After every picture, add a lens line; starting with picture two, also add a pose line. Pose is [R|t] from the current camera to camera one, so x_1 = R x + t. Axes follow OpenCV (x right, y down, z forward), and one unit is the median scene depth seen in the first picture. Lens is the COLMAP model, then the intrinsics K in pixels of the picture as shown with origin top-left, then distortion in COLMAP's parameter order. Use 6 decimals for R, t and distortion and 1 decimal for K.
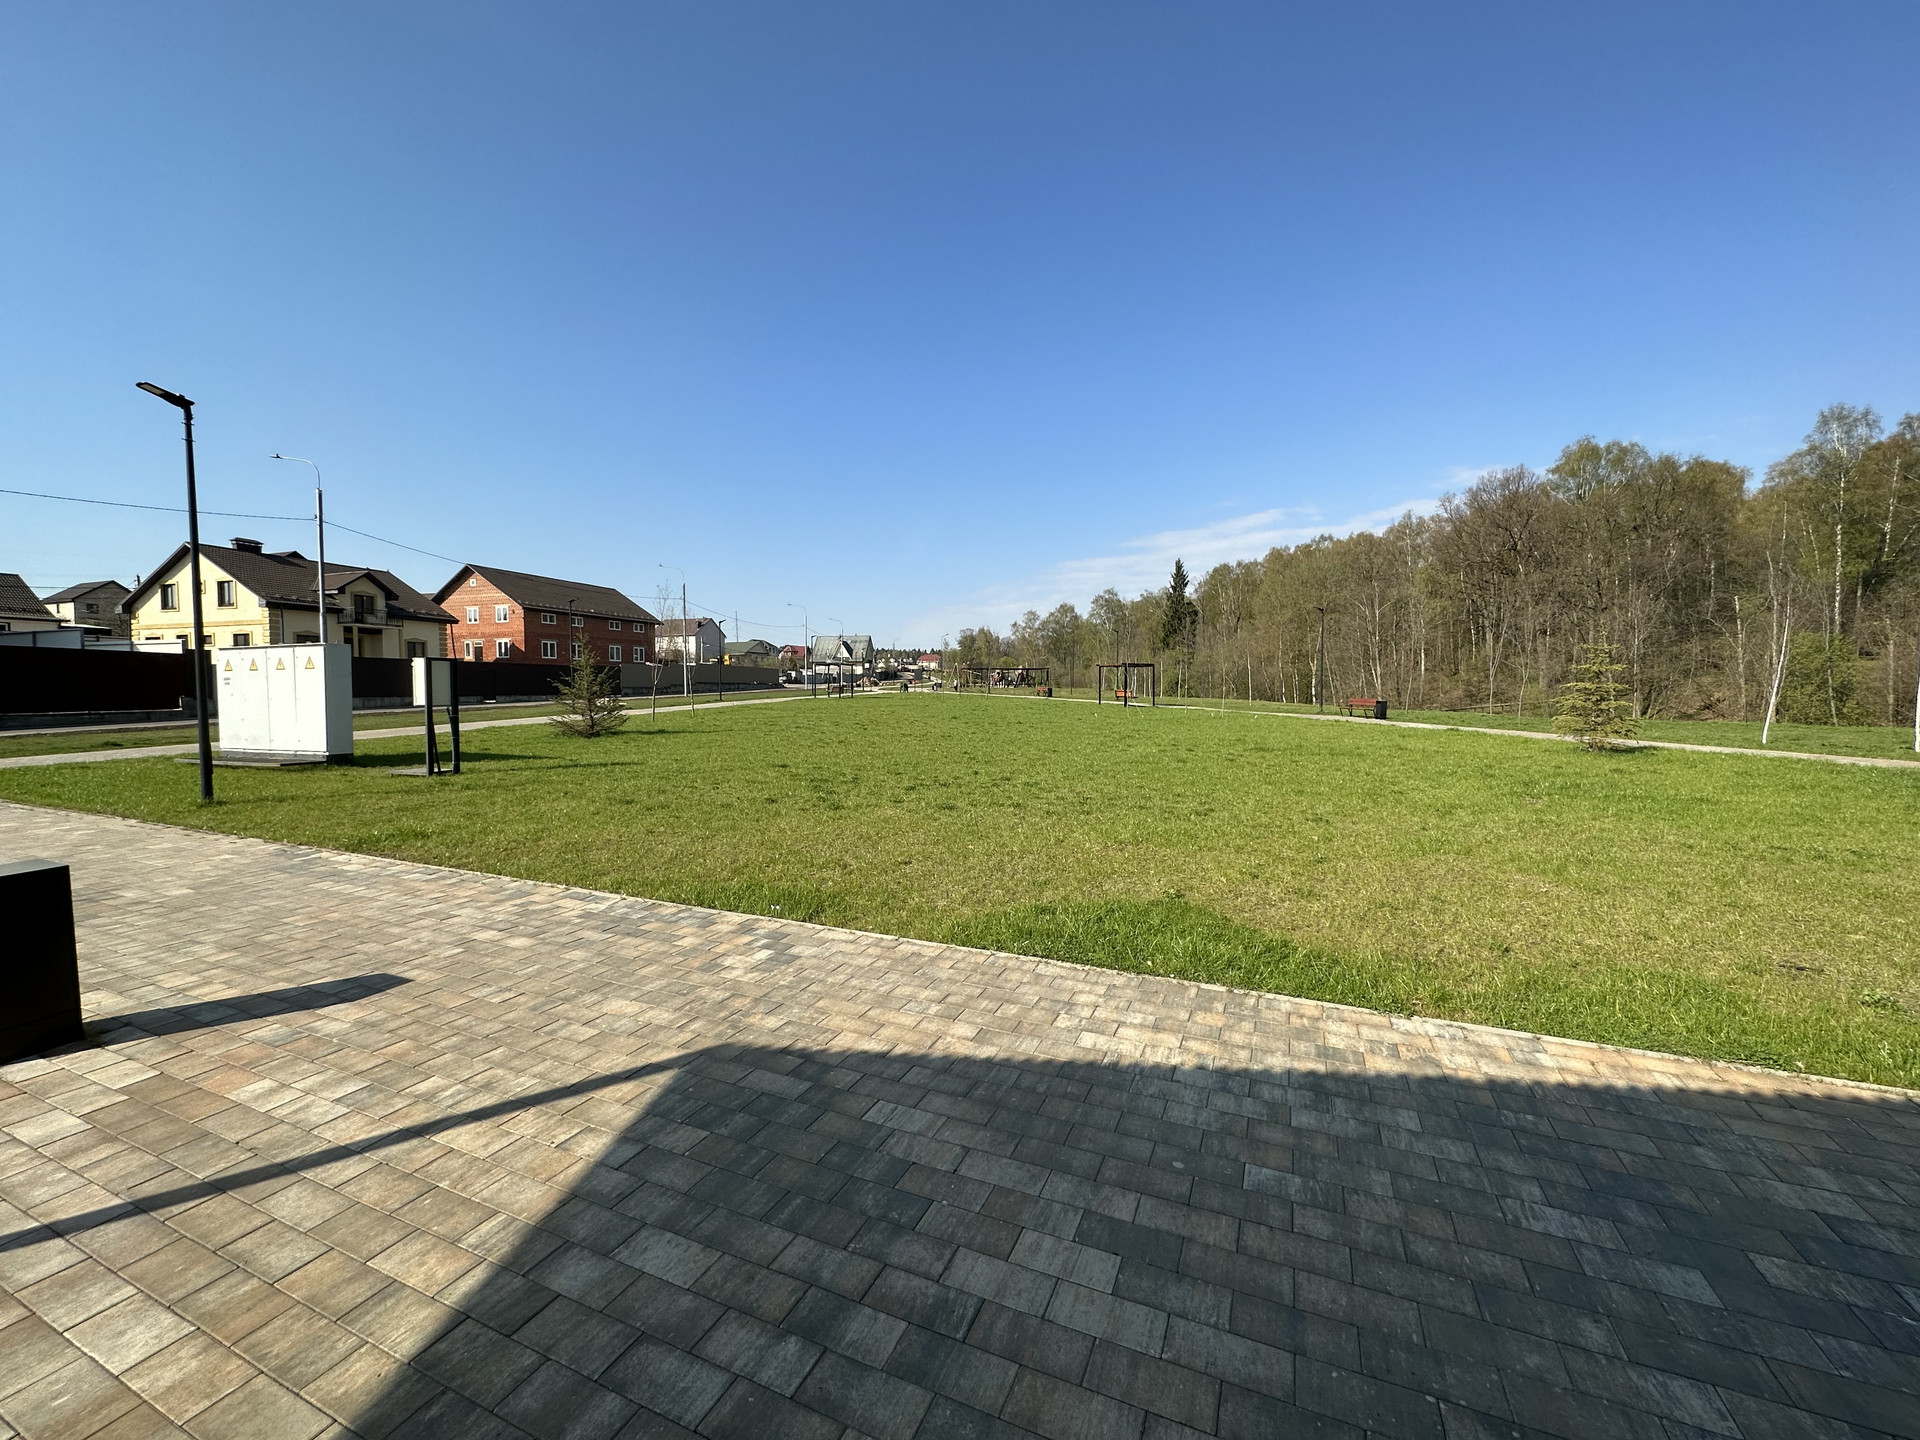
lens RADIAL K [[765.8, 0, 962.5], [0, 765.8, 725.9], [0, 0, 1]] dist [-0.001014, 0.000704]
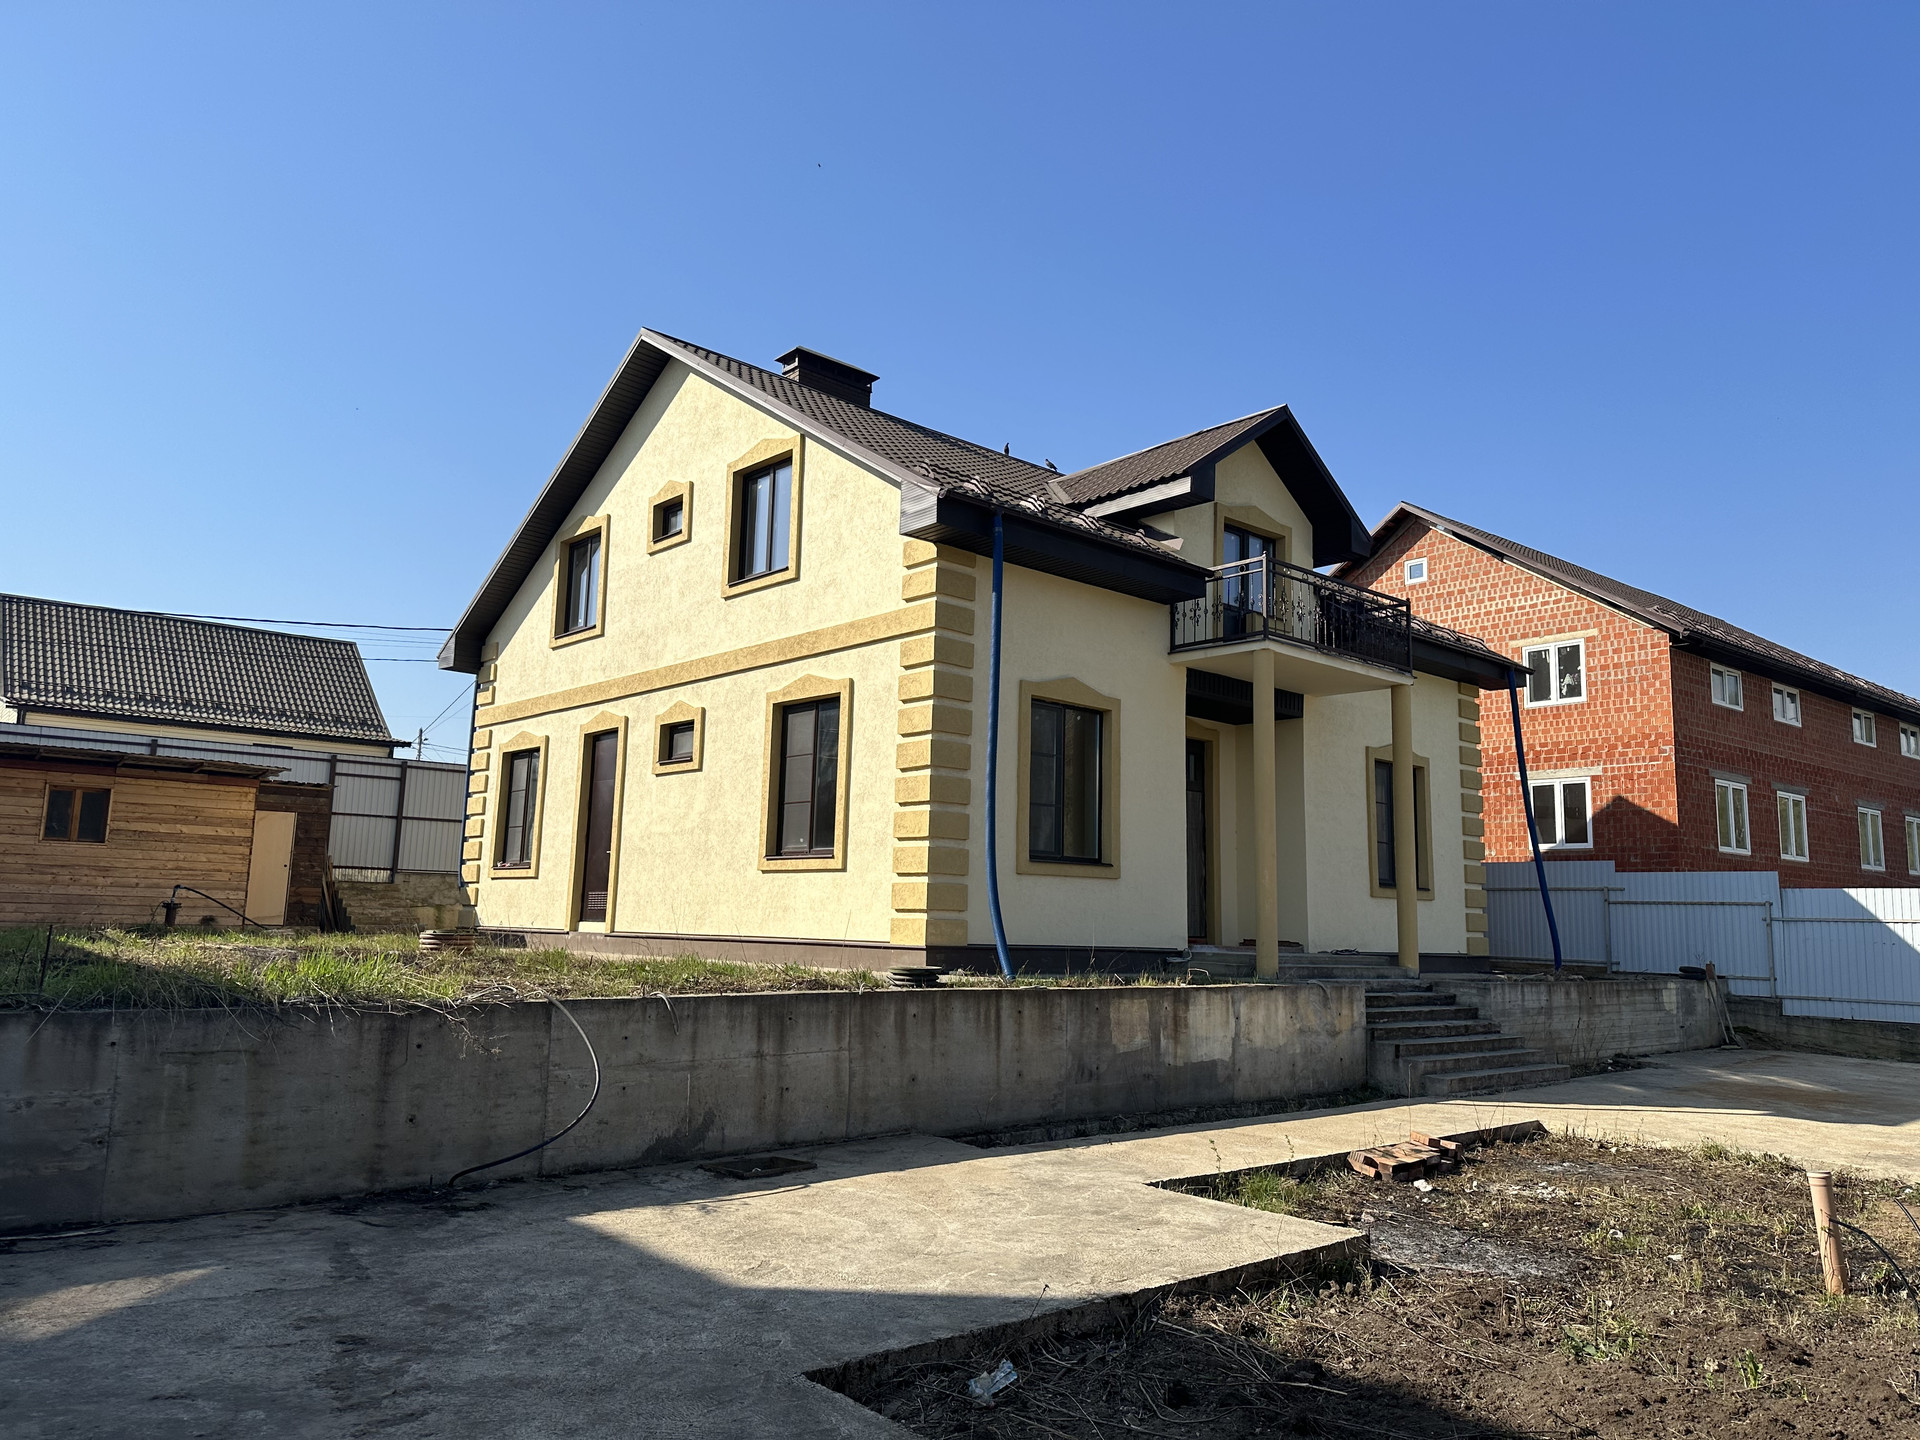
lens RADIAL K [[1347.9, 0, 953.6], [0, 1347.9, 705.9], [0, 0, 1]] dist [0.073041, -0.083790]
pose [[0.836029, -0.057011, -0.545715, -0.523322], [-0.057295, 0.980079, -0.190165, -0.040608], [0.545685, 0.190251, 0.816108, 0.536047]]
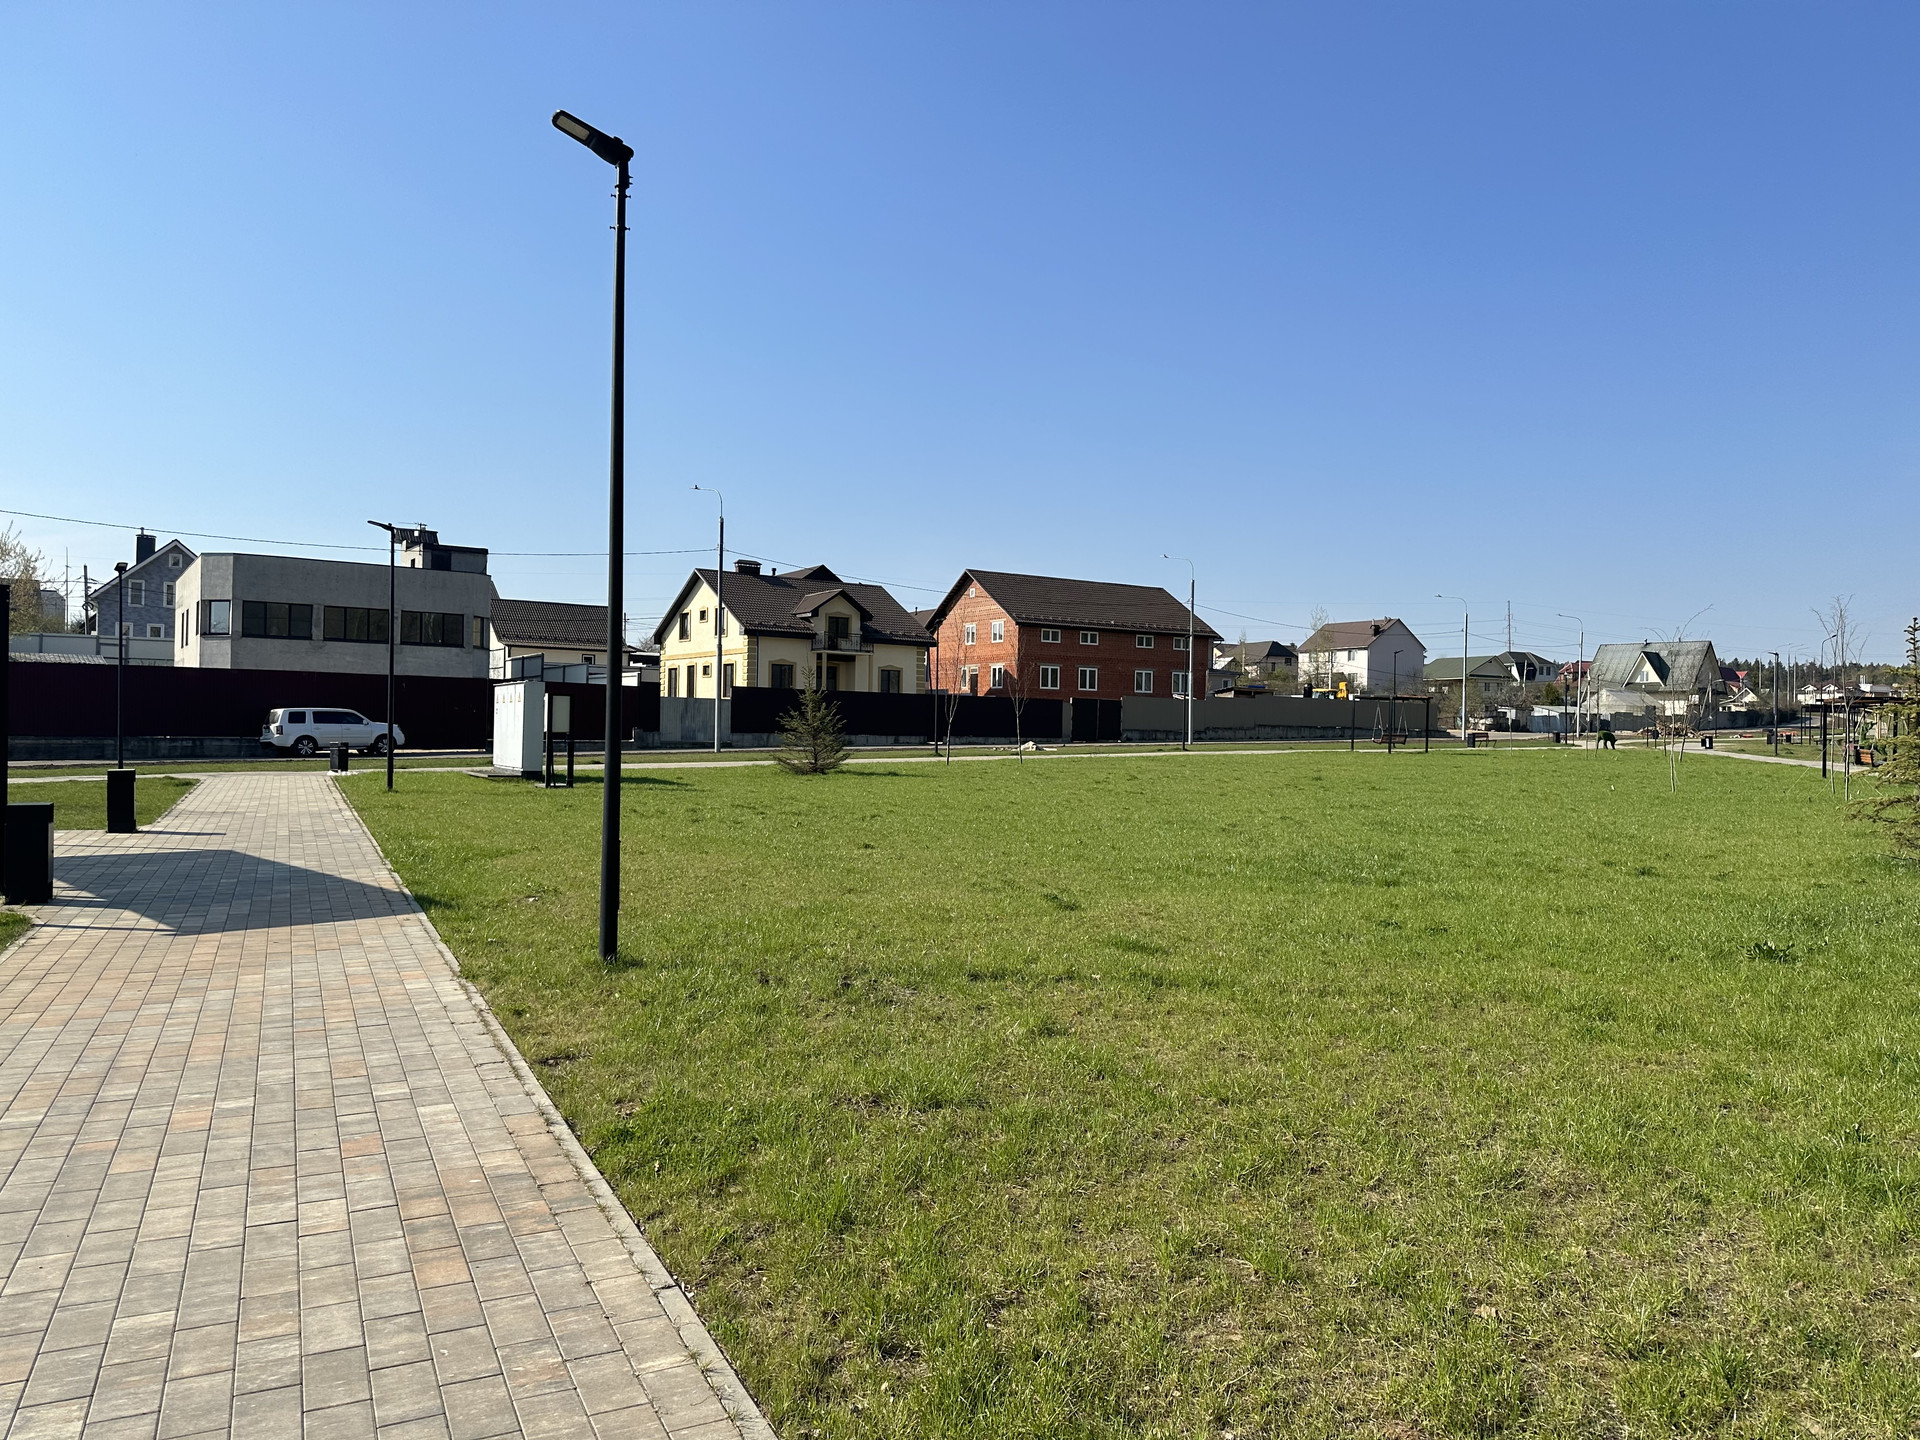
lens RADIAL K [[1347.9, 0, 967.4], [0, 1347.9, 729.0], [0, 0, 1]] dist [0.073041, -0.083790]
pose [[0.769613, 0.016875, -0.638287, 0.238037], [-0.052453, 0.997943, -0.036863, 0.002585], [0.636352, 0.061850, 0.768915, -0.051201]]
